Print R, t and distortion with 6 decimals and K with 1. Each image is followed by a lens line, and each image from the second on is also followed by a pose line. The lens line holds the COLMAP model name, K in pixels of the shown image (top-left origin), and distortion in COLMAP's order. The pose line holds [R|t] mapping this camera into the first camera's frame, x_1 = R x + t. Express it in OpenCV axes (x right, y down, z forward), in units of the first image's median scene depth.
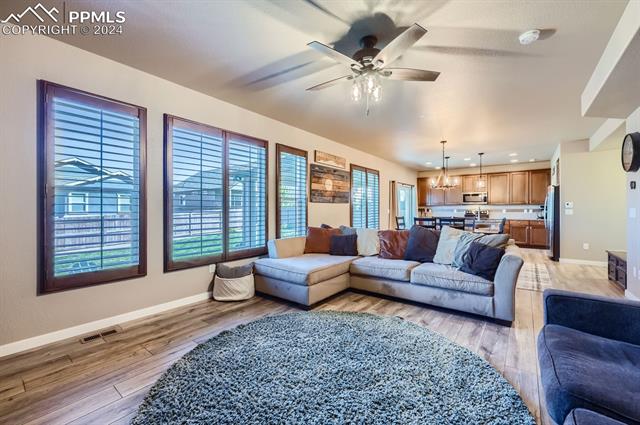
lens RADIAL K [[262.4, 0, 323.3], [0, 262.4, 209.9], [0, 0, 1]] dist [-0.000147, -0.000583]
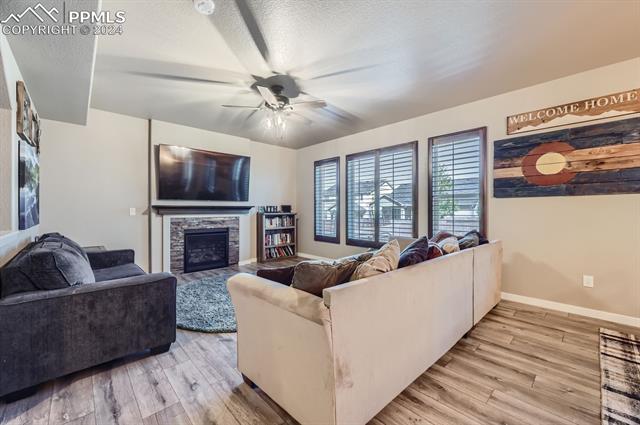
lens RADIAL K [[262.4, 0, 324.7], [0, 262.4, 210.3], [0, 0, 1]] dist [-0.000147, -0.000583]
pose [[-0.162584, -0.001096, -0.986694, 0.814421], [-0.002965, 0.999995, -0.000623, 0.005366], [0.986690, 0.002824, -0.162587, 0.794705]]
